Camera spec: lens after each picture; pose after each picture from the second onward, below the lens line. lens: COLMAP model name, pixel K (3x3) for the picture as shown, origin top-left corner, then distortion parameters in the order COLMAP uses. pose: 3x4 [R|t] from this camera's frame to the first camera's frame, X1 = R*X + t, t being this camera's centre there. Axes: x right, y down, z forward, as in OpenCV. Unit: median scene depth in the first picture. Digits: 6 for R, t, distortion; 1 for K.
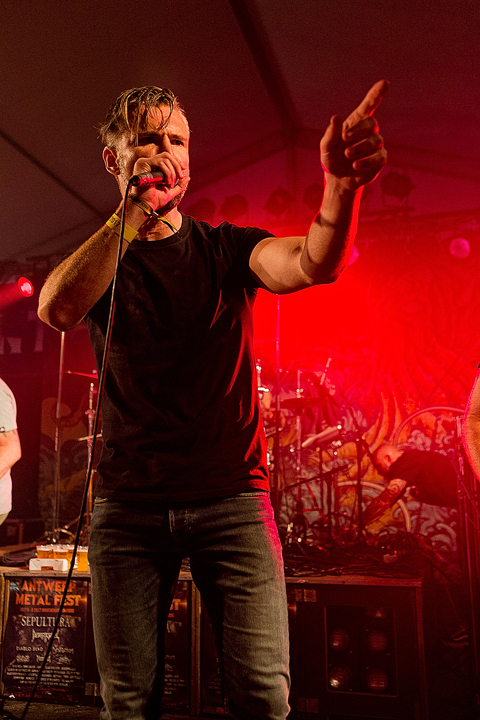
lens RADIAL K [[694.3, 0, 240.0], [0, 694.3, 360.0], [0, 0, 1]] dist [0.010084, -0.013402]
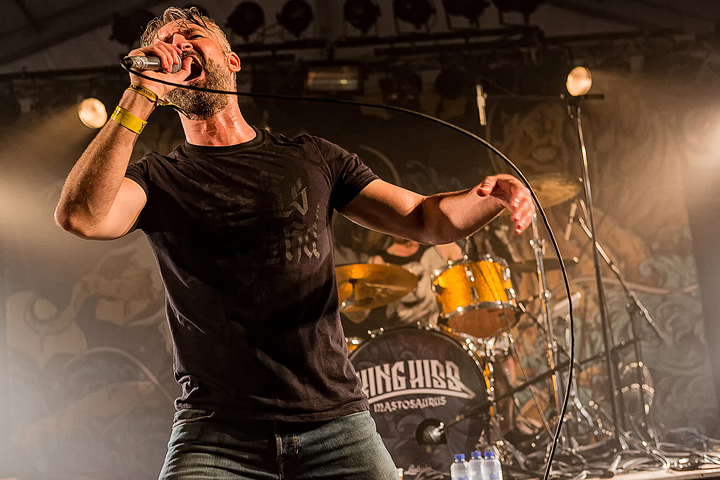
lens RADIAL K [[932.9, 0, 363.5], [0, 932.9, 243.3], [0, 0, 1]] dist [-0.031707, -0.019959]
pose [[0.939483, -0.023074, 0.341818, -0.320562], [0.028152, 0.999555, -0.009904, 0.031647], [-0.341437, 0.018928, 0.939714, 0.084410]]
